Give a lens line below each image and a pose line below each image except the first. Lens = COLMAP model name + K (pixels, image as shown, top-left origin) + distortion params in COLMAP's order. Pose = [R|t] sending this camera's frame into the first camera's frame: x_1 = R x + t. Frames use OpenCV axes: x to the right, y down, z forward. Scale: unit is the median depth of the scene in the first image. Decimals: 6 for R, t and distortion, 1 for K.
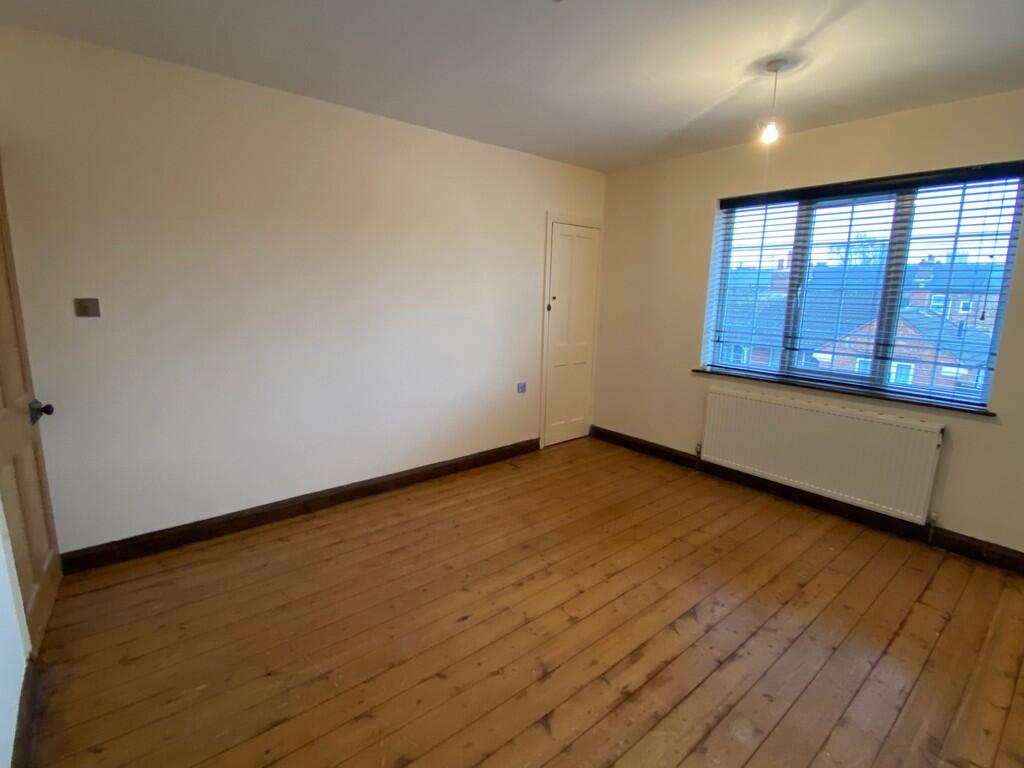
lens RADIAL K [[483.3, 0, 512.0], [0, 483.3, 384.0], [0, 0, 1]] dist [0.042442, -0.039511]
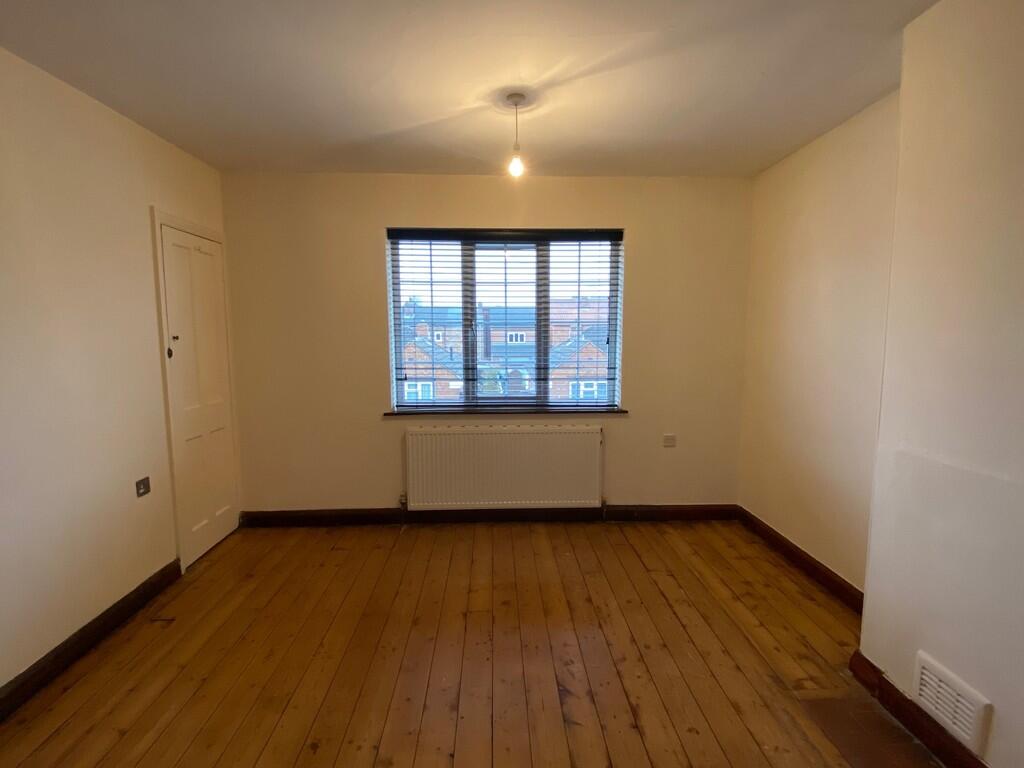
lens RADIAL K [[483.3, 0, 512.0], [0, 483.3, 384.0], [0, 0, 1]] dist [0.042442, -0.039511]
pose [[0.602742, -0.106706, 0.790770, -0.208360], [0.163633, 0.986486, 0.008391, -0.060140], [-0.780978, 0.124338, 0.612056, 0.311019]]
